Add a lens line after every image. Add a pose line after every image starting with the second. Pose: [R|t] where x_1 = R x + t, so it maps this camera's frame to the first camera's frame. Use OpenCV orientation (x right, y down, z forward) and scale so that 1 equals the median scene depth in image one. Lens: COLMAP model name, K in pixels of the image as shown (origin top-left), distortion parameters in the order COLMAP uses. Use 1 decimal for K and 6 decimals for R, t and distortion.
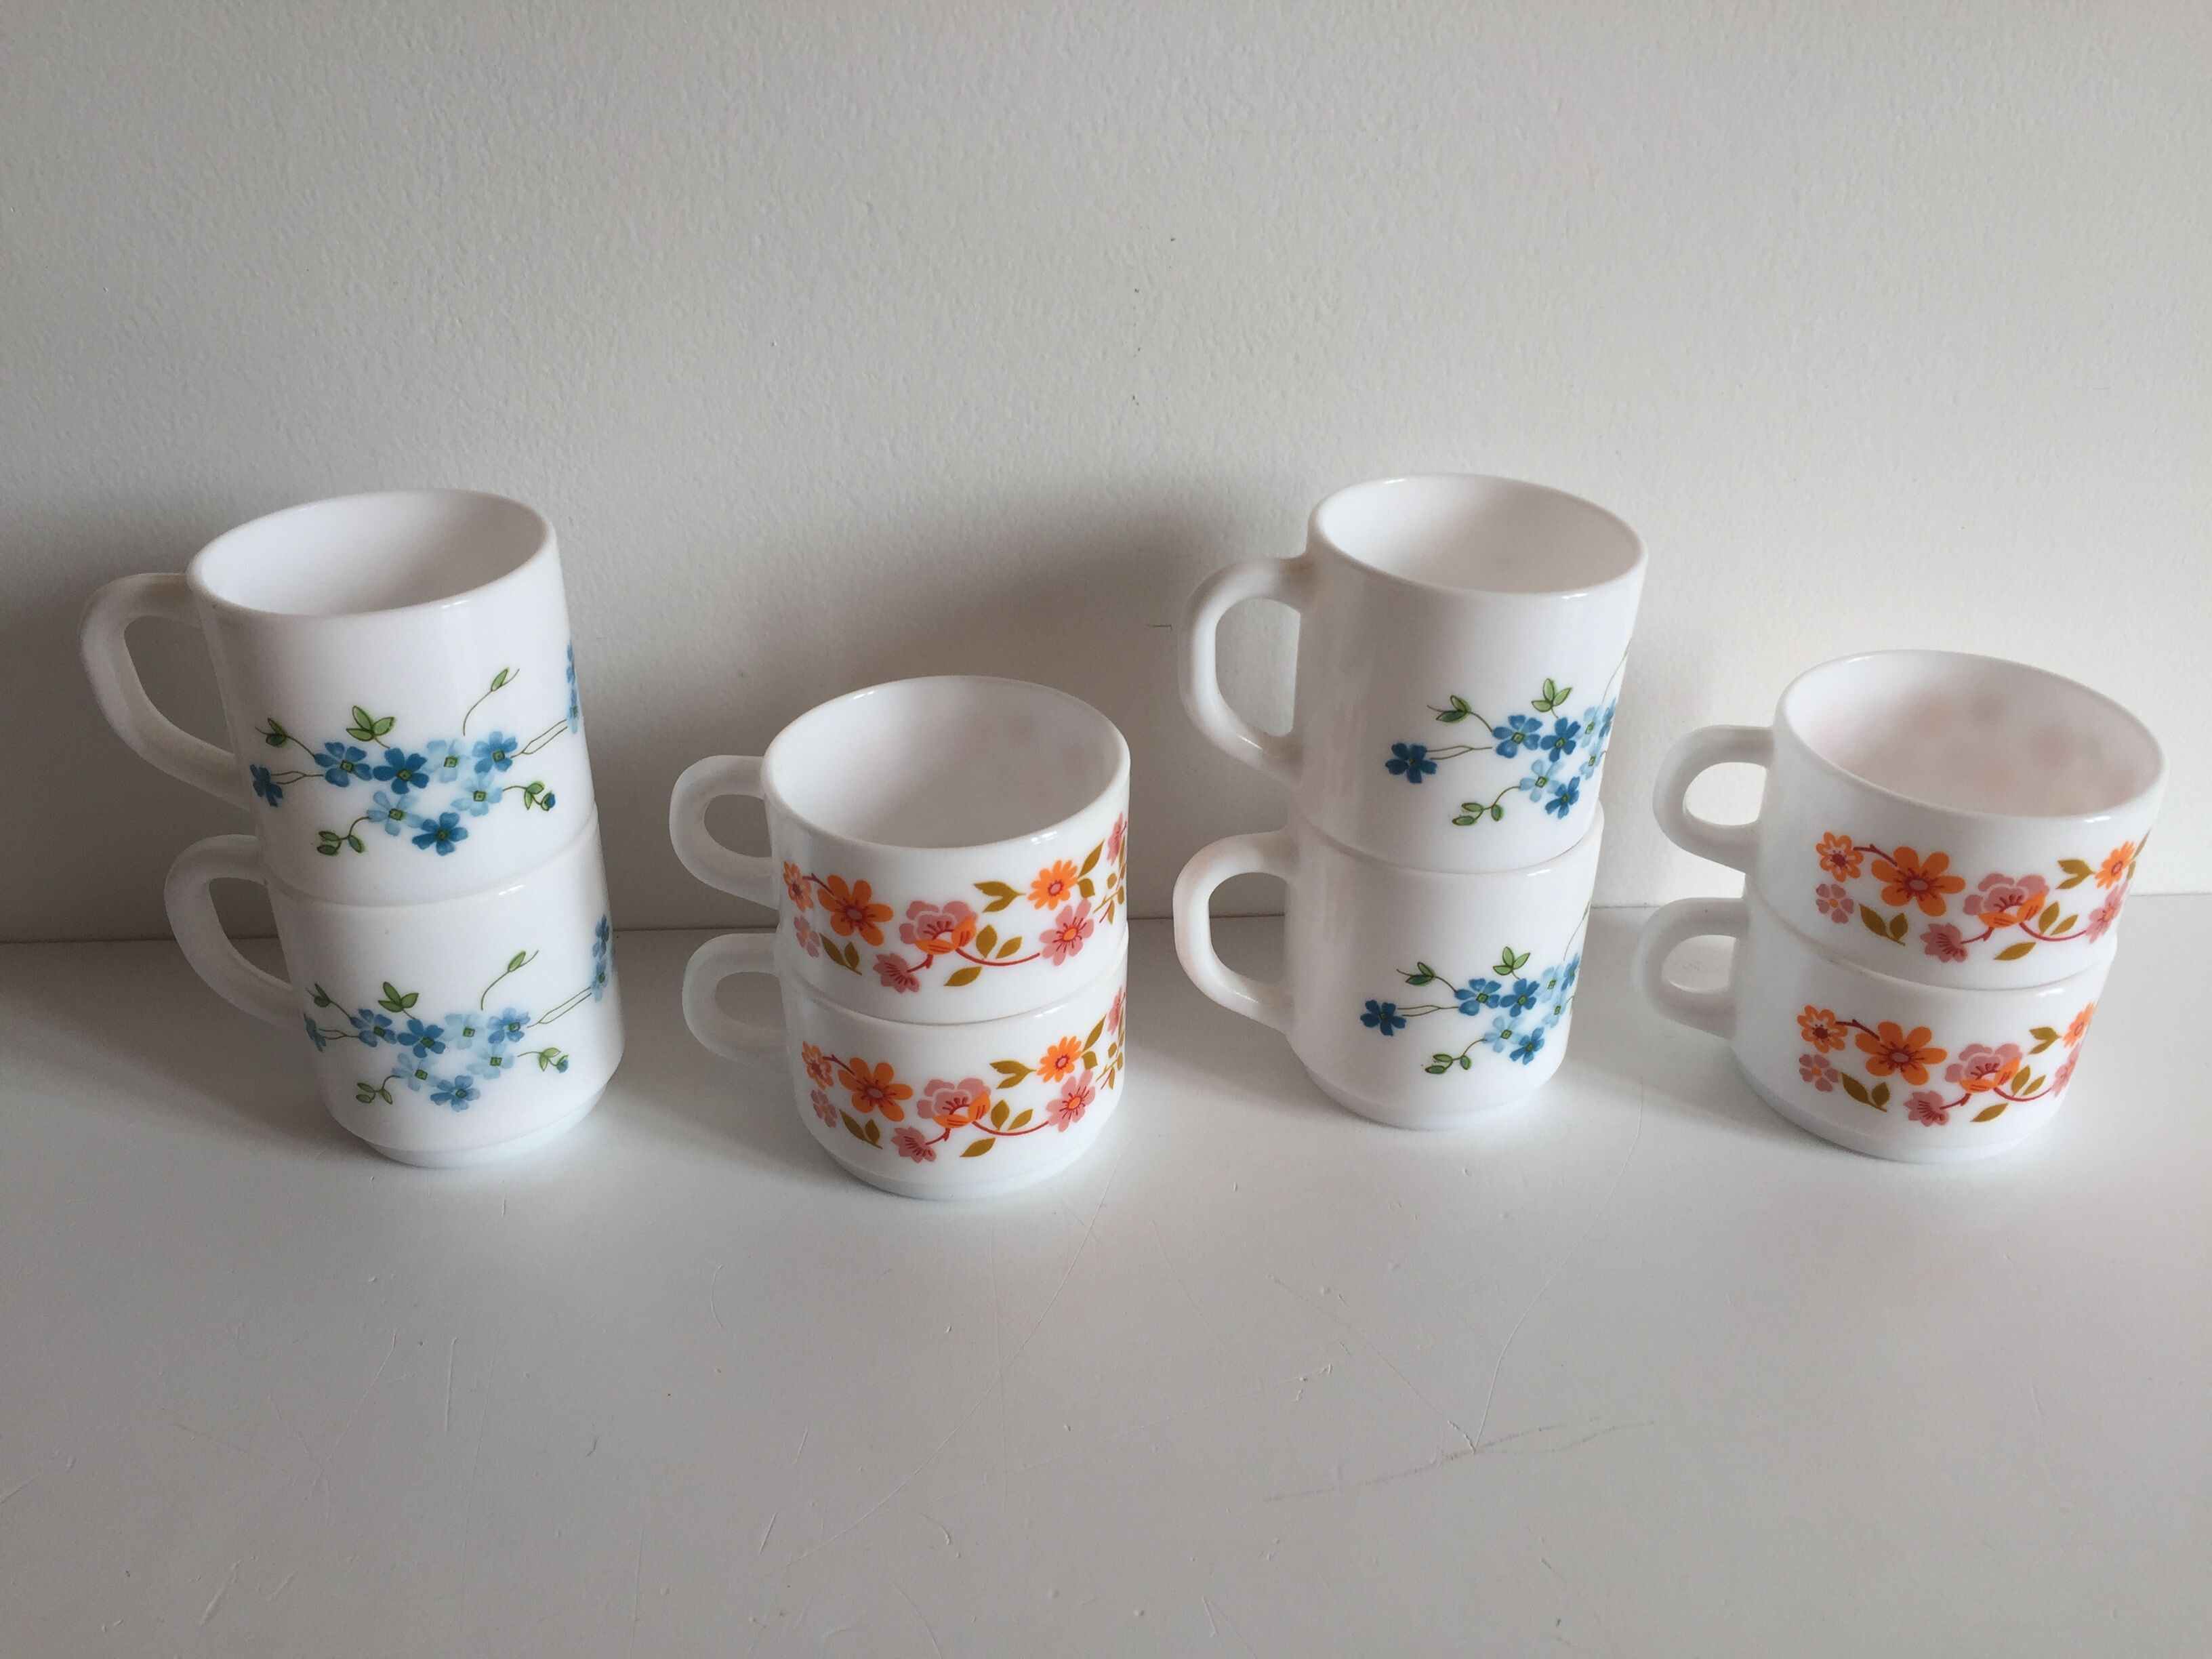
lens RADIAL K [[1901.9, 0, 1120.0], [0, 1901.9, 829.8], [0, 0, 1]] dist [0.074773, -0.122100]
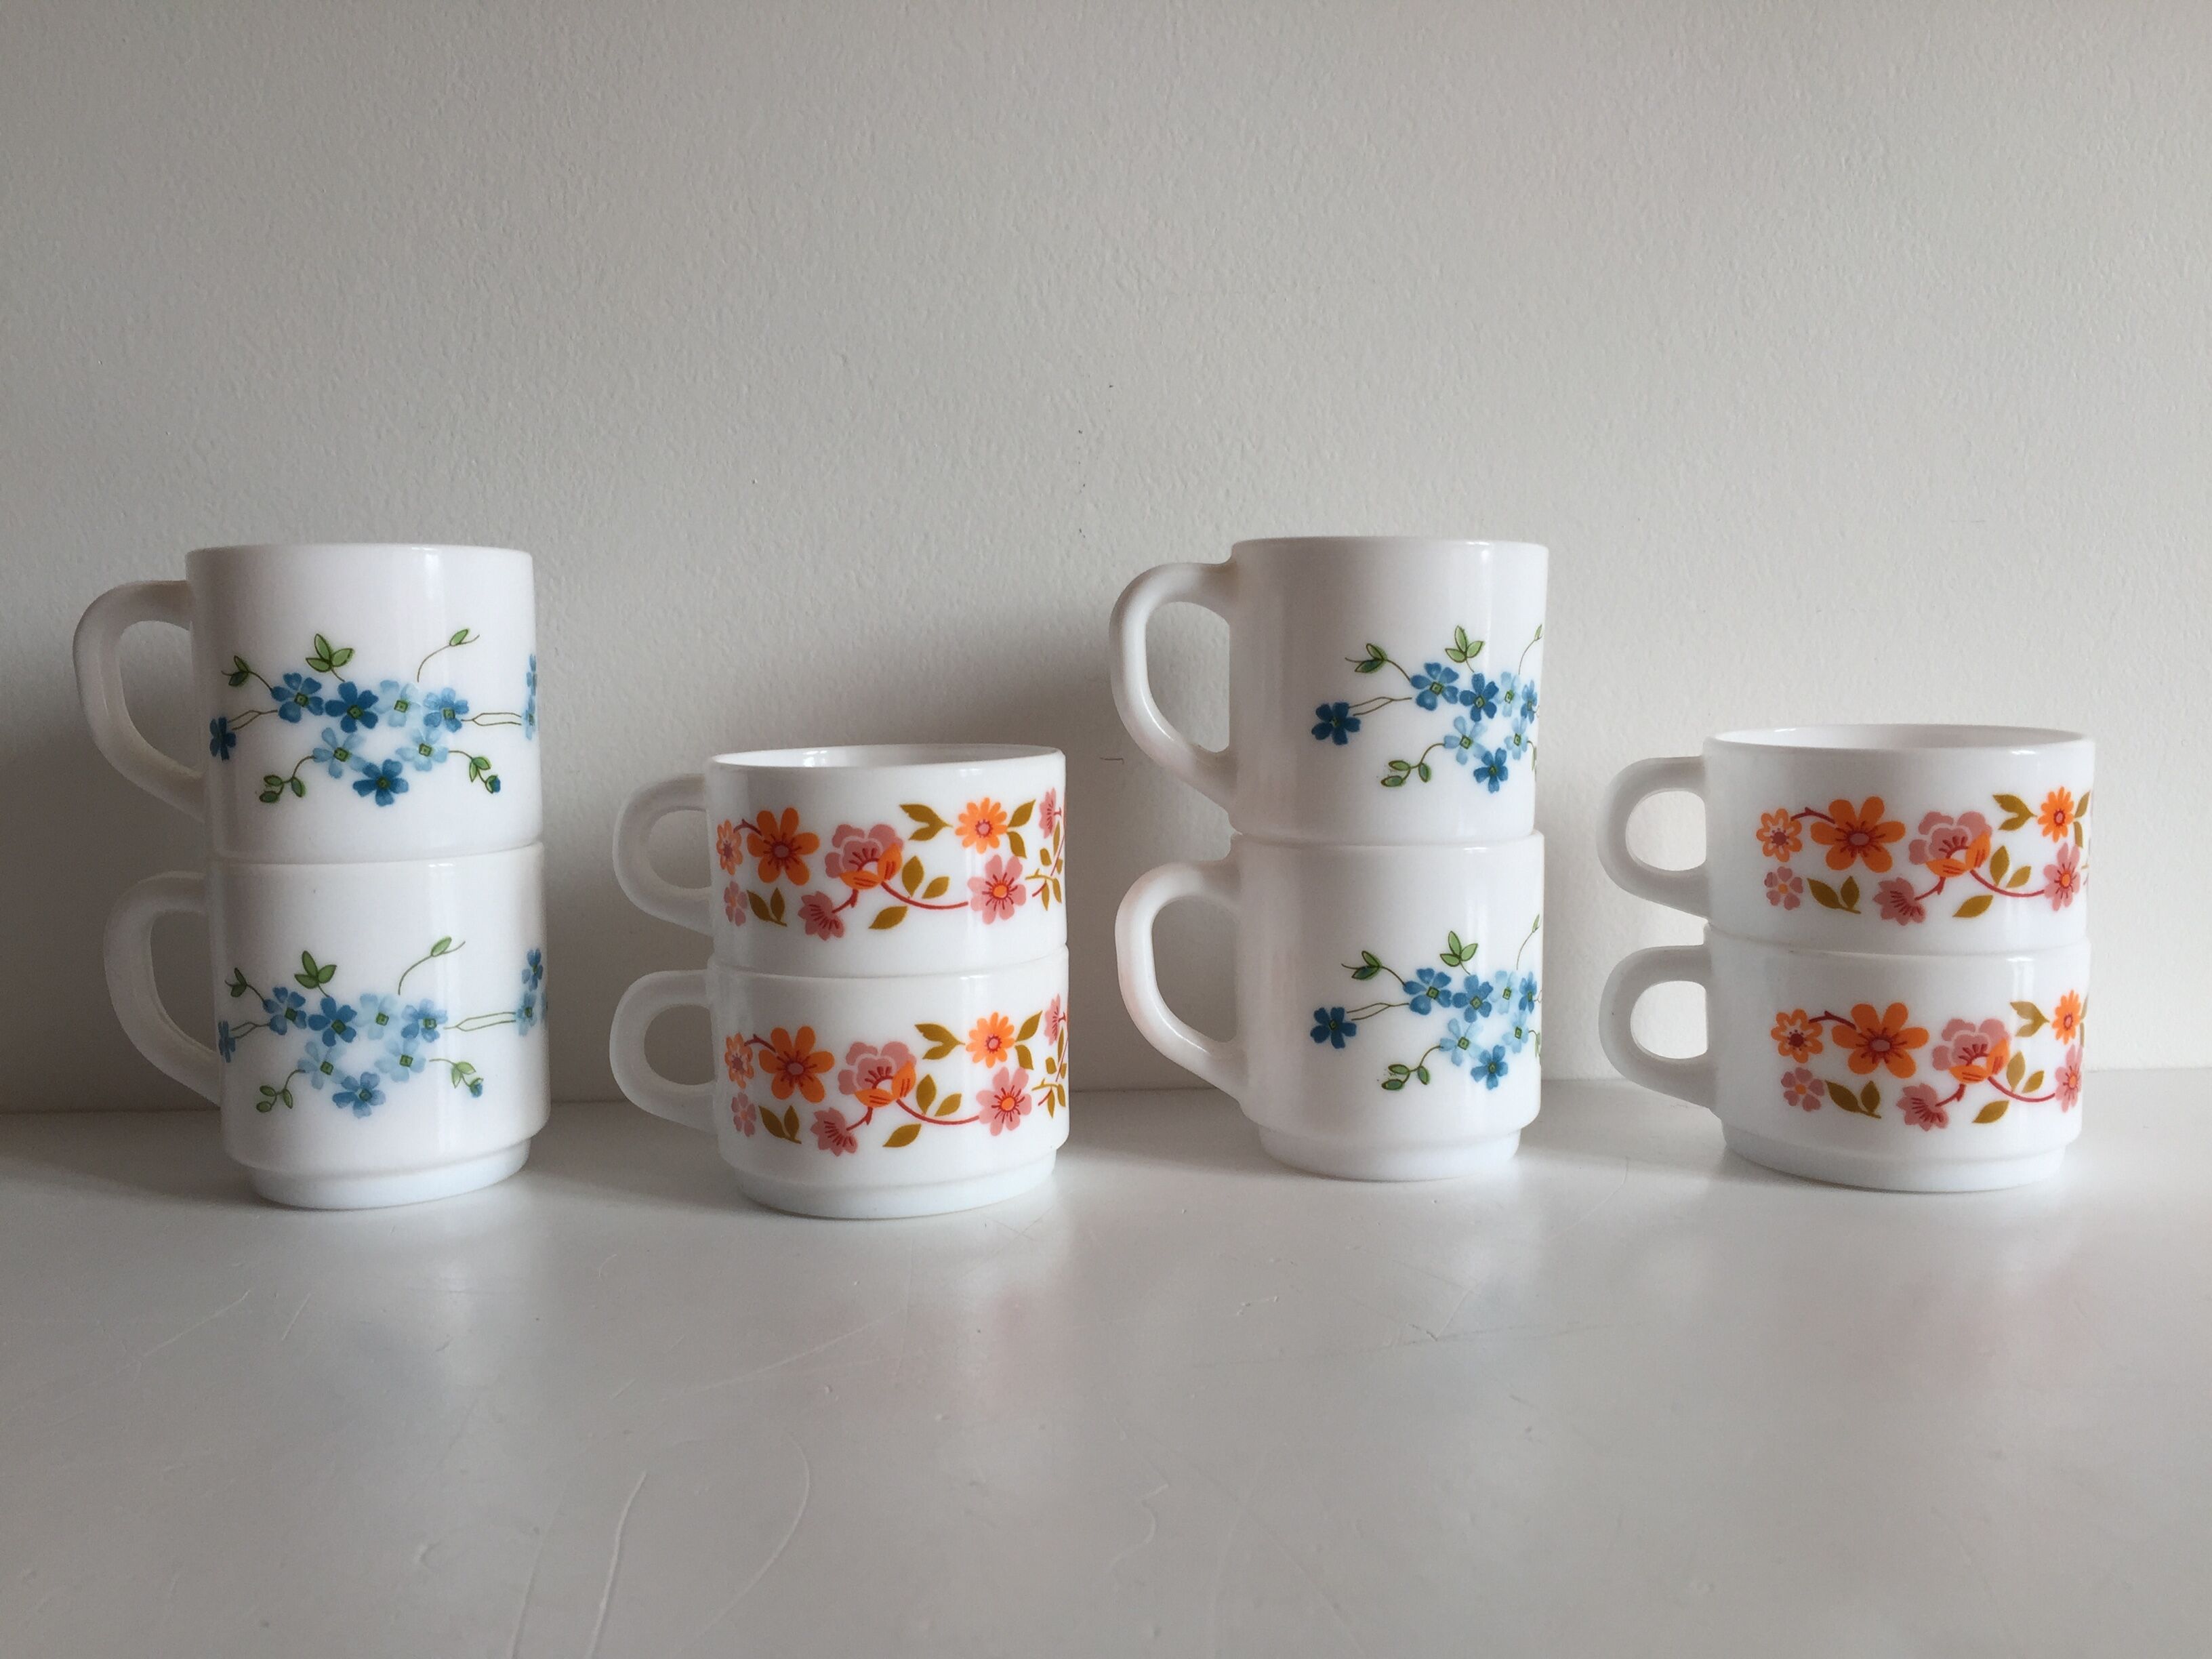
lens RADIAL K [[1901.9, 0, 1120.0], [0, 1901.9, 829.8], [0, 0, 1]] dist [0.074773, -0.122100]
pose [[0.999531, -0.019017, -0.024008, 0.057363], [0.007202, 0.907839, -0.419257, 0.420252], [0.029768, 0.418888, 0.907550, 0.088177]]
